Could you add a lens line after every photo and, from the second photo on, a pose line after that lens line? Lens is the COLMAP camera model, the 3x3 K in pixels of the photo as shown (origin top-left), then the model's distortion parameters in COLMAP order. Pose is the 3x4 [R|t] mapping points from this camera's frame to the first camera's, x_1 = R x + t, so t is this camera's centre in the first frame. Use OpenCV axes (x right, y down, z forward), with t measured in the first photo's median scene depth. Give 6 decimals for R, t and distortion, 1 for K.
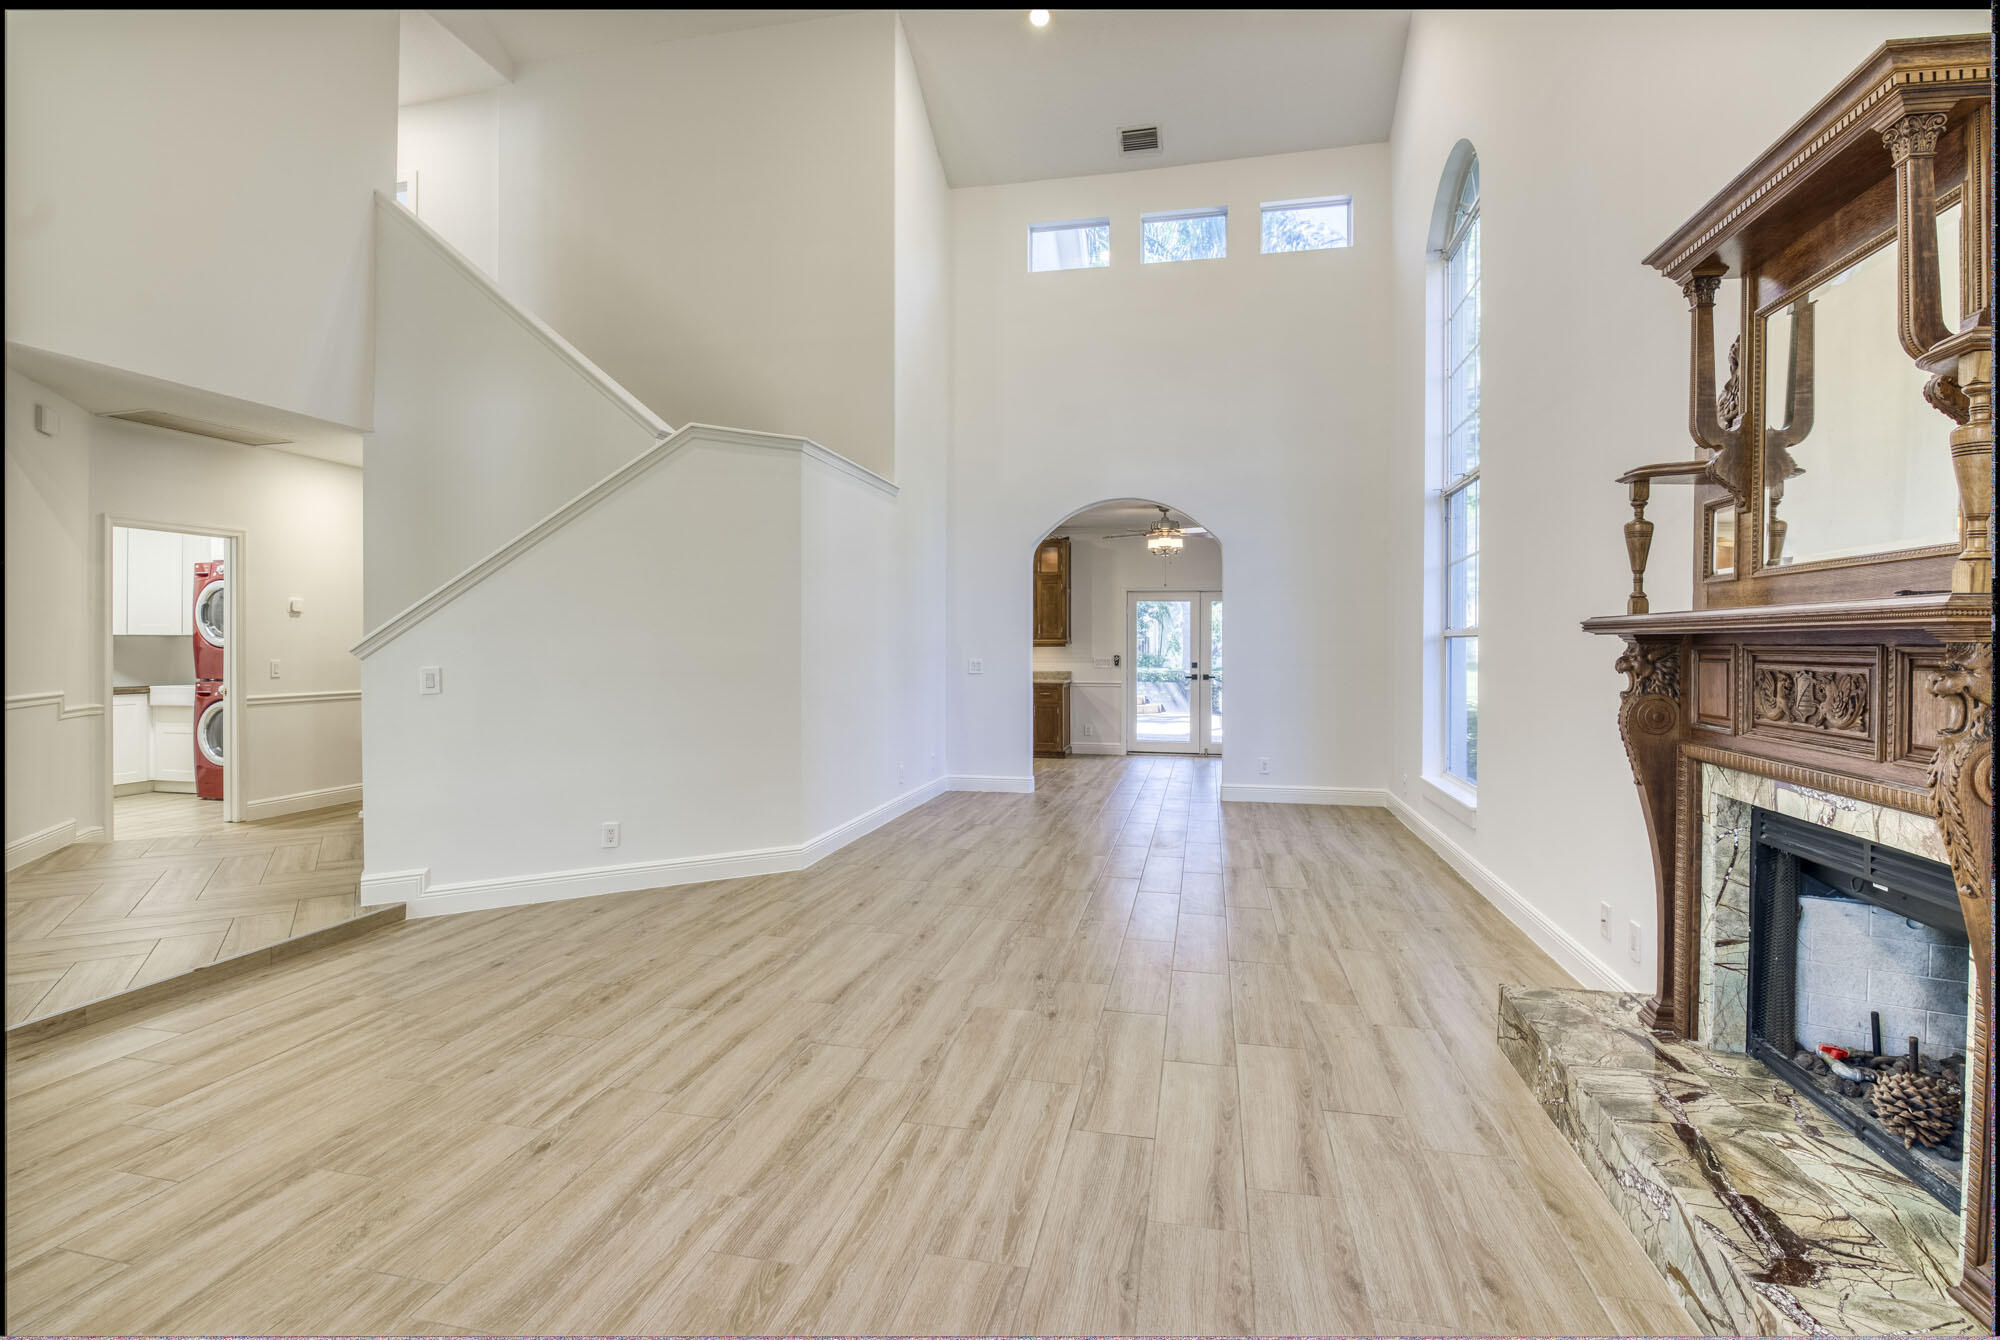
lens RADIAL K [[962.5, 0, 997.6], [0, 962.5, 659.6], [0, 0, 1]] dist [-0.003127, -0.011946]
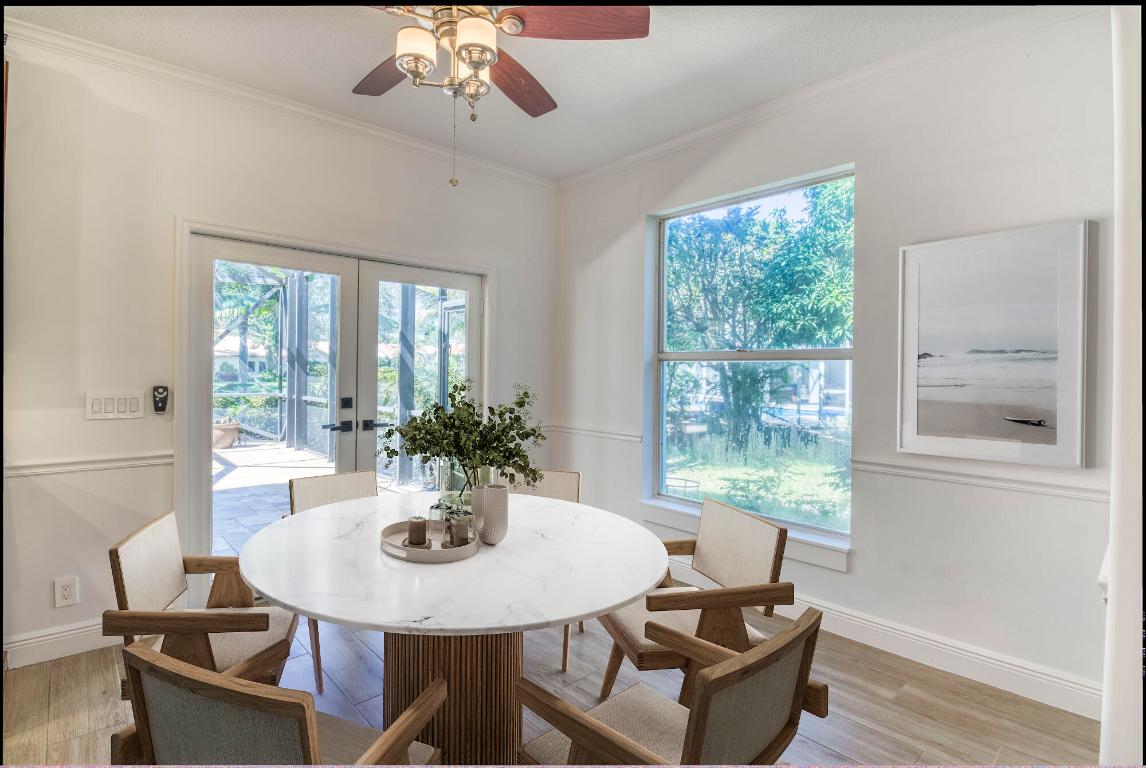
lens RADIAL K [[551.5, 0, 575.4], [0, 551.5, 379.2], [0, 0, 1]] dist [-0.003127, -0.011946]
pose [[0.567463, -0.008515, 0.823355, 0.137773], [0.003601, 0.999963, 0.007859, -0.034077], [-0.823391, -0.001495, 0.567472, 2.923714]]
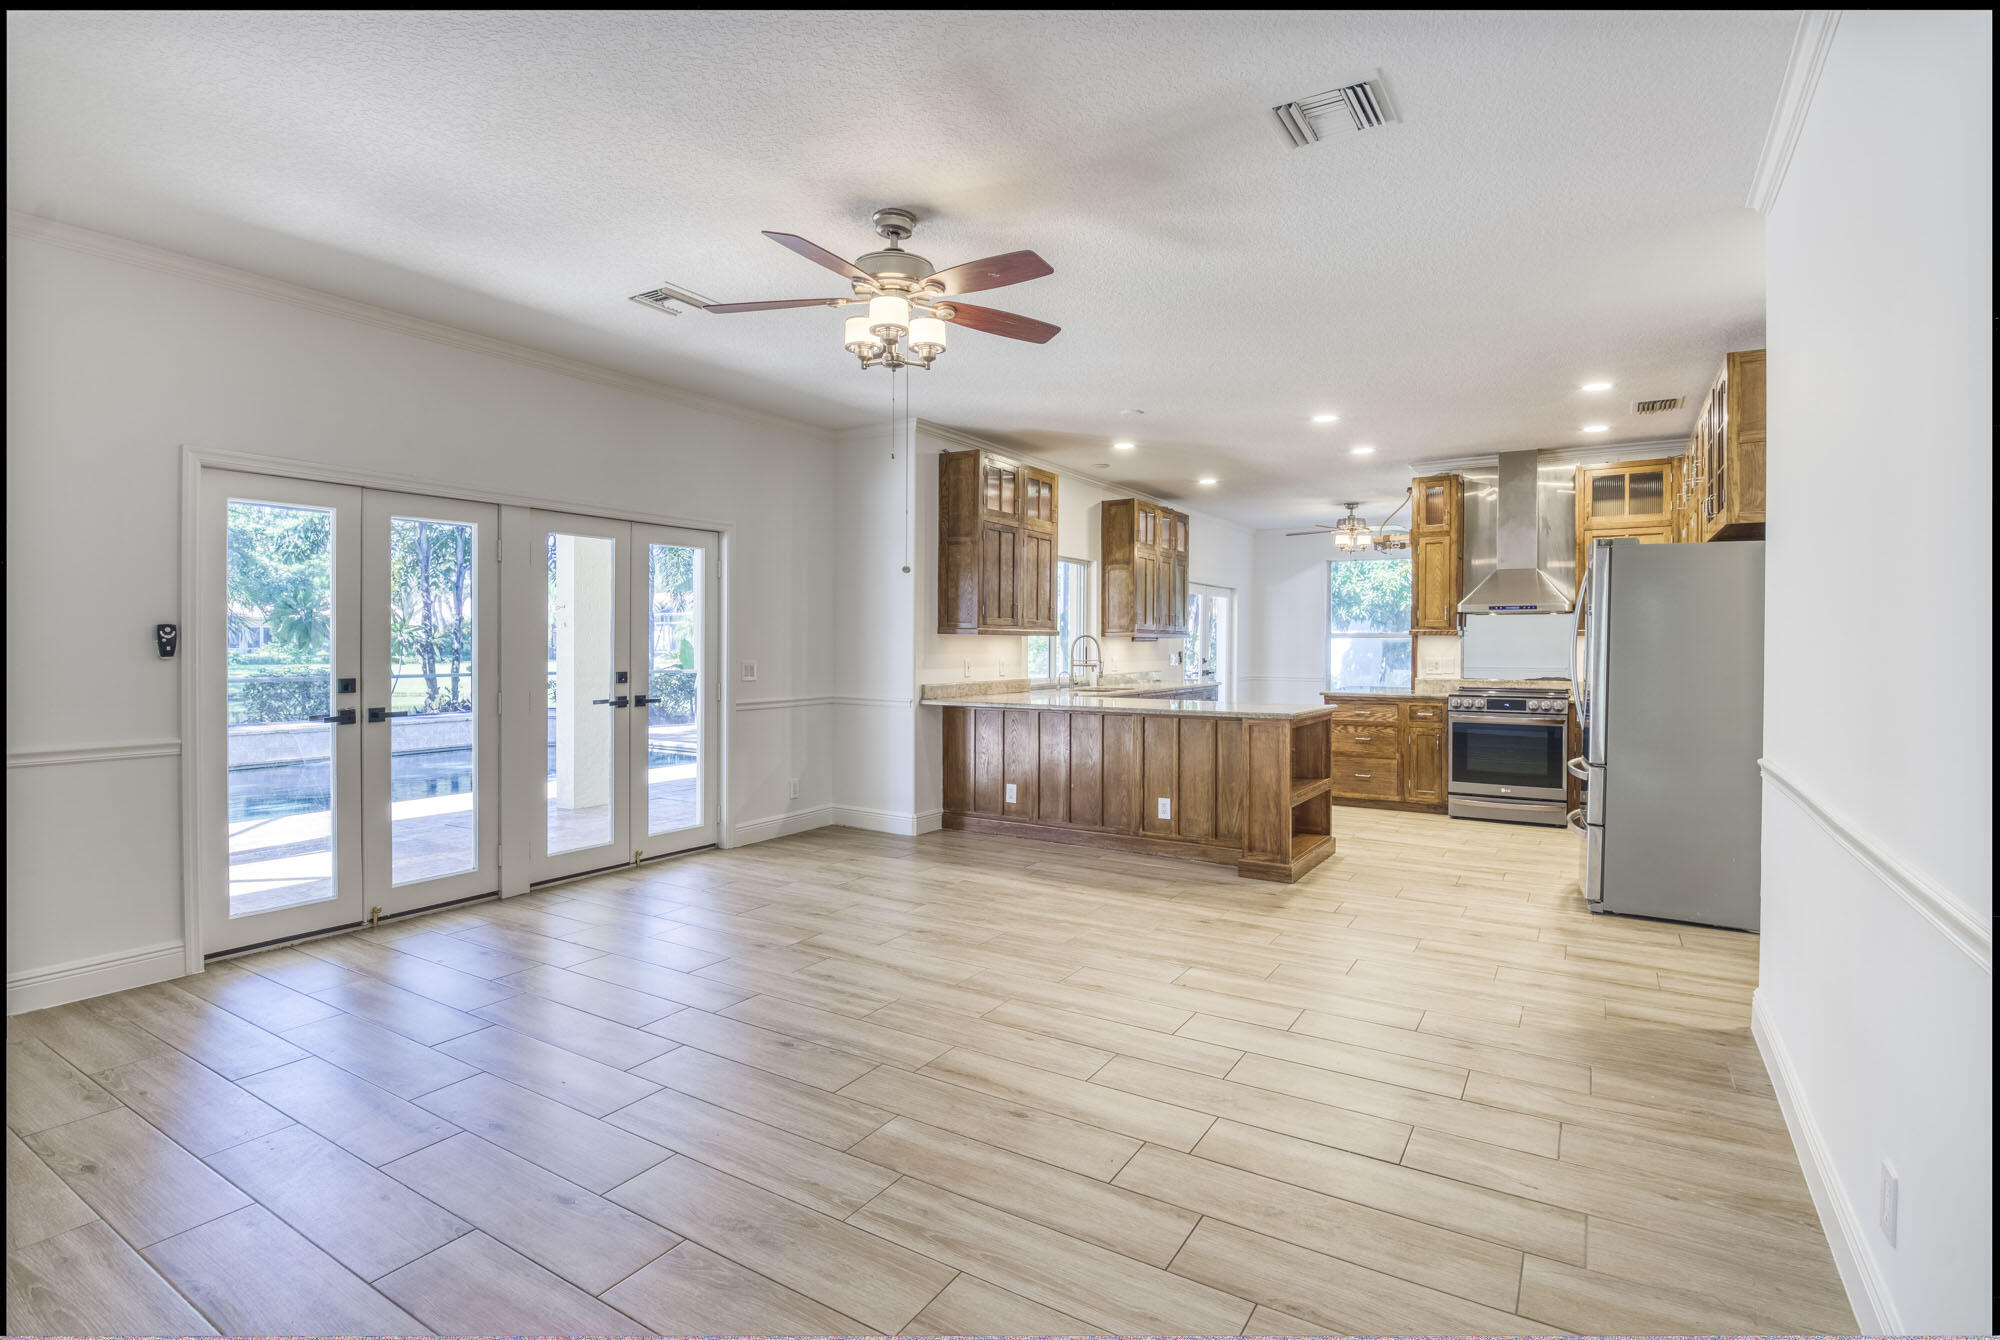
lens RADIAL K [[962.5, 0, 1005.5], [0, 962.5, 651.9], [0, 0, 1]] dist [-0.003127, -0.011946]
pose [[0.334213, -0.009973, 0.942445, -3.094680], [0.007909, 0.999938, 0.007777, -0.049156], [-0.942464, 0.004855, 0.334272, 3.428048]]
